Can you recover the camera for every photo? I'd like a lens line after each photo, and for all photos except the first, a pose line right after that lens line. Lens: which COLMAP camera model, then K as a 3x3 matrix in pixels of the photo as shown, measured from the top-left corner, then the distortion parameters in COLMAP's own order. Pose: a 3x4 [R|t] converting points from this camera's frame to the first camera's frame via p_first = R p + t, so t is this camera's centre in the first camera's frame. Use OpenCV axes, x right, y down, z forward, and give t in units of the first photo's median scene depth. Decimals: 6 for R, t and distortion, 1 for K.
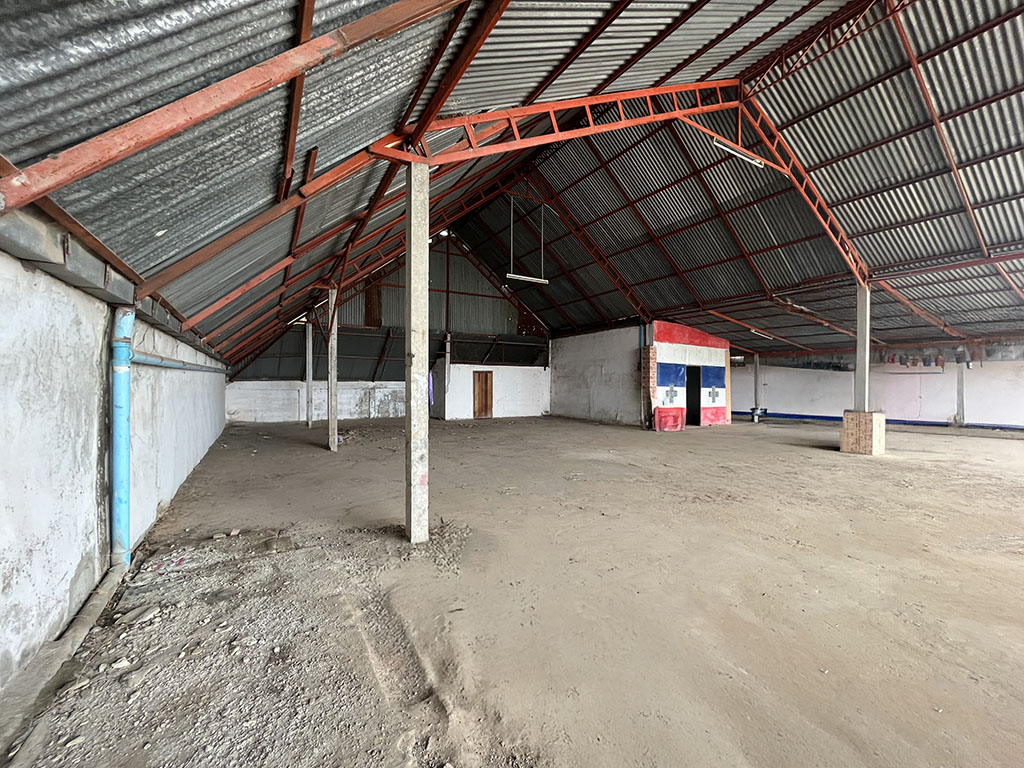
lens RADIAL K [[417.4, 0, 512.0], [0, 417.4, 384.0], [0, 0, 1]] dist [0.000689, 0.000027]
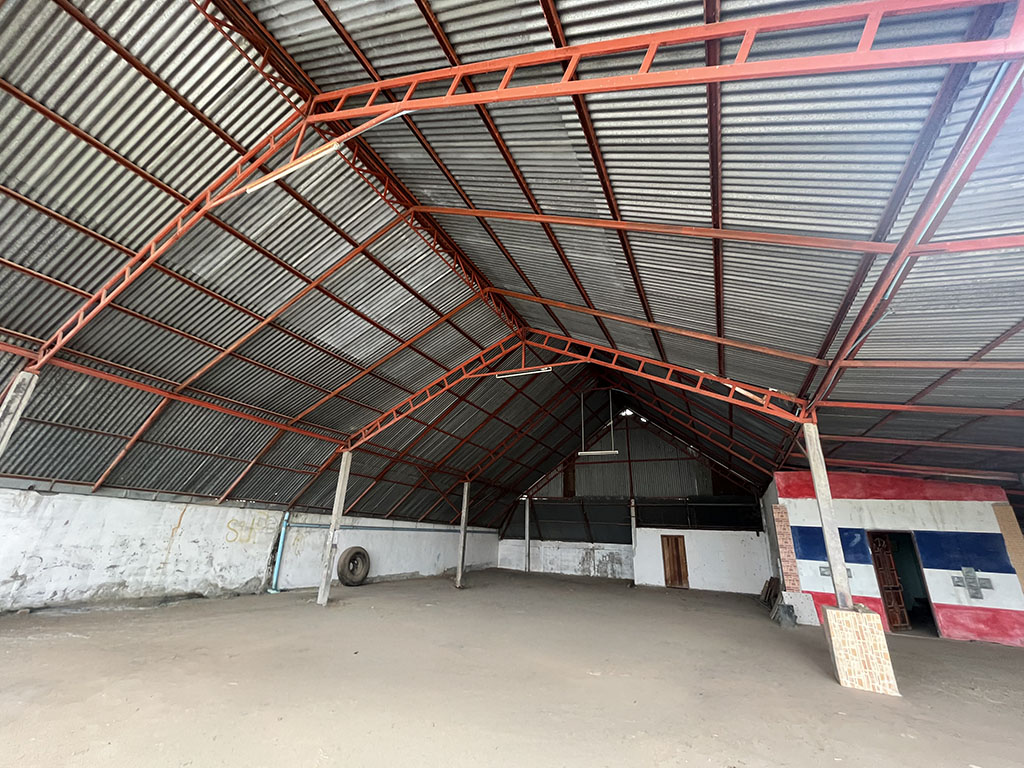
lens RADIAL K [[417.4, 0, 512.0], [0, 417.4, 384.0], [0, 0, 1]] dist [0.000689, 0.000027]
pose [[0.550269, -0.271055, -0.789768, 0.635354], [-0.041024, 0.935925, -0.349801, -0.004848], [0.833979, 0.224884, 0.503891, 0.099901]]
